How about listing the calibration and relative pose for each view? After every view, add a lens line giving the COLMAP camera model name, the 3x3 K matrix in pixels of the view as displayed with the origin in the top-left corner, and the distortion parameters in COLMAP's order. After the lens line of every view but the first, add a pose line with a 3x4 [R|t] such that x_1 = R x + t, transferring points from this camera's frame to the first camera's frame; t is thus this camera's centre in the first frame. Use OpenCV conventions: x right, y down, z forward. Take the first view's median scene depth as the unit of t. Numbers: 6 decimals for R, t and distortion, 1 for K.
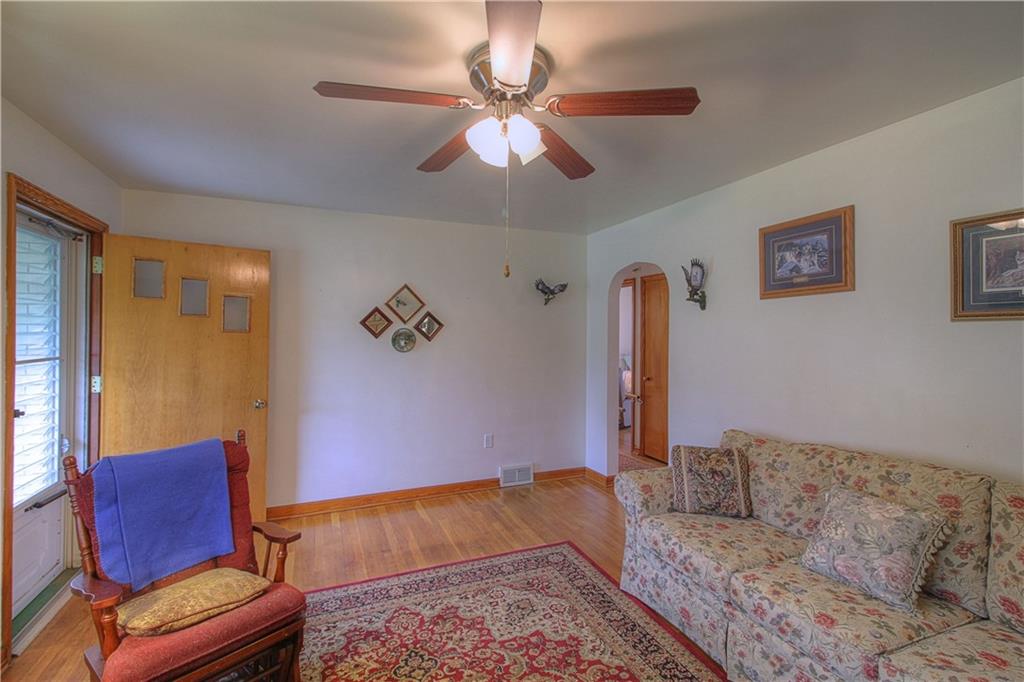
lens RADIAL K [[466.9, 0, 514.7], [0, 466.9, 333.7], [0, 0, 1]] dist [0.037086, -0.014272]
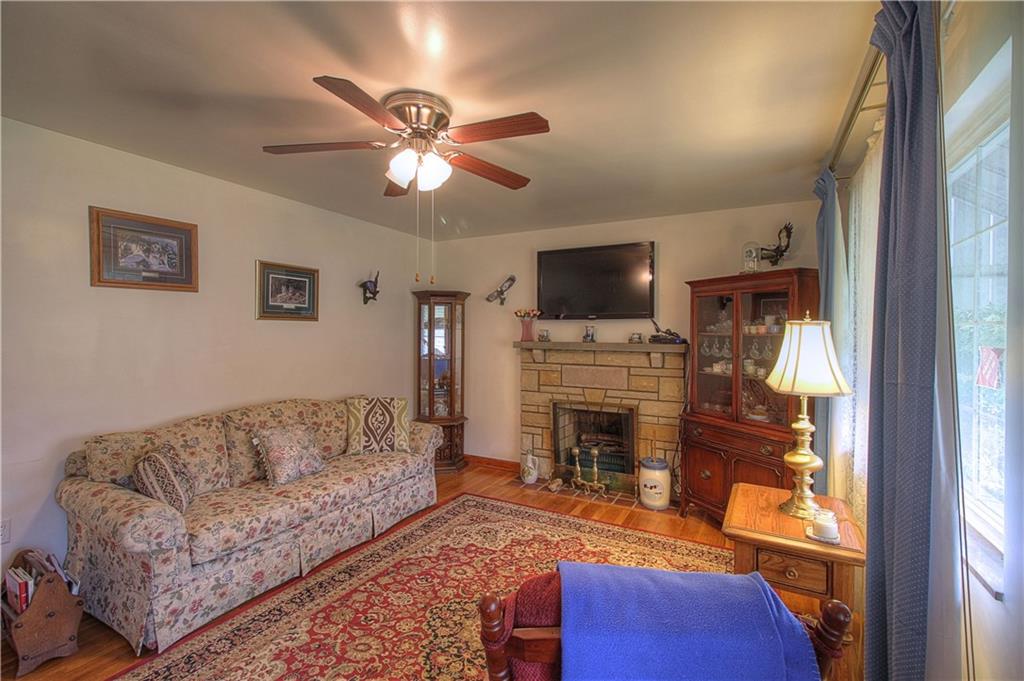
lens RADIAL K [[466.9, 0, 514.7], [0, 466.9, 333.2], [0, 0, 1]] dist [0.037086, -0.014272]
pose [[-0.633535, -0.010274, 0.773646, -0.864101], [-0.011002, 0.999930, 0.004270, 0.004853], [-0.773636, -0.005806, -0.633604, 1.211784]]
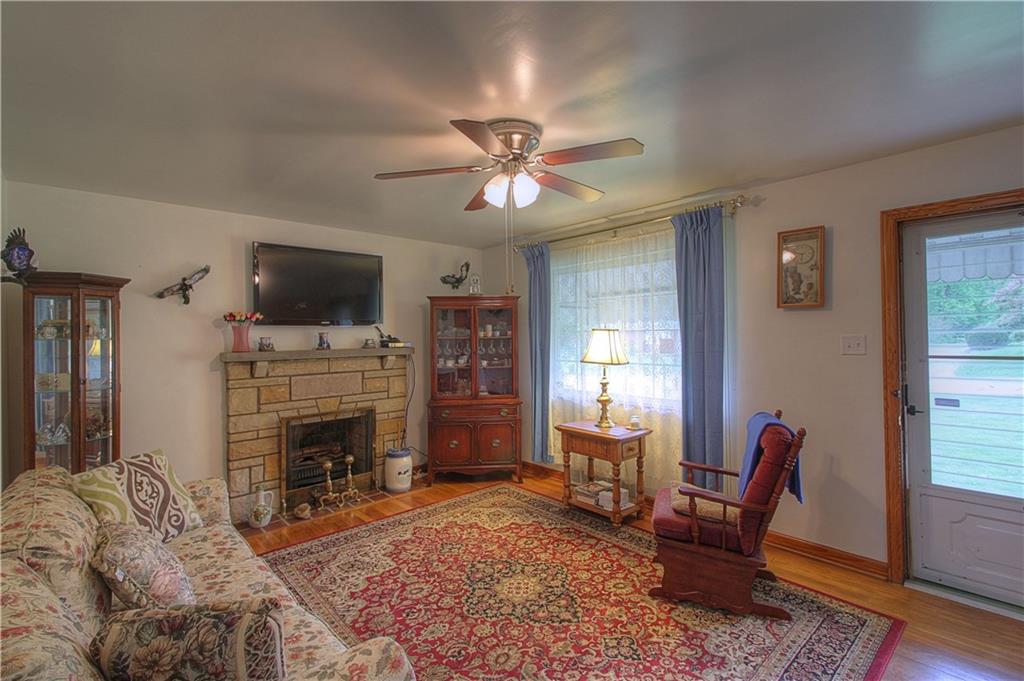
lens RADIAL K [[466.9, 0, 514.7], [0, 466.9, 333.2], [0, 0, 1]] dist [0.037086, -0.014272]
pose [[-0.940277, 0.007991, -0.340315, 0.330352], [0.011120, 0.999912, -0.007246, 0.004789], [0.340227, -0.010598, -0.940283, 1.730149]]
